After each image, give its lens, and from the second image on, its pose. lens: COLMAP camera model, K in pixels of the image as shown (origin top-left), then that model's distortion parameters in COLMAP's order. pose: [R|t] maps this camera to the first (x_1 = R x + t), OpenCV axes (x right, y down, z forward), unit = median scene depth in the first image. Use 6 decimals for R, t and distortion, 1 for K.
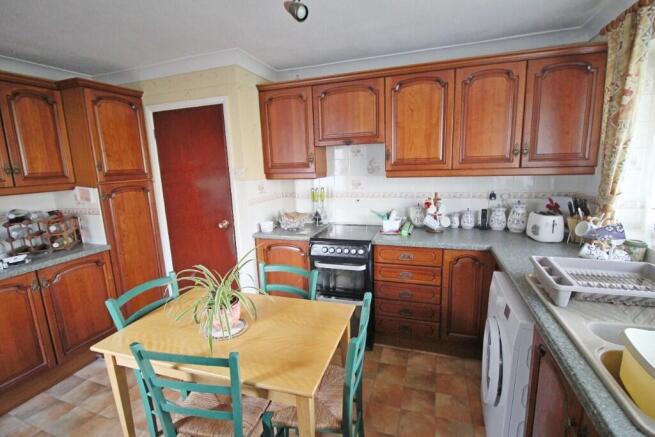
lens RADIAL K [[305.9, 0, 327.5], [0, 305.9, 218.5], [0, 0, 1]] dist [0.012027, -0.018923]
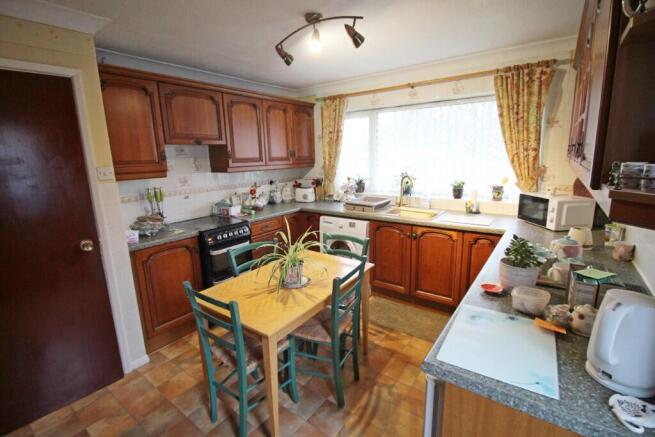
lens RADIAL K [[305.9, 0, 327.5], [0, 305.9, 218.5], [0, 0, 1]] dist [0.012027, -0.018923]
pose [[0.294557, -0.167403, 0.940857, -0.867972], [0.188684, 0.975344, 0.114467, -0.018175], [-0.936822, 0.143807, 0.318880, 0.243673]]
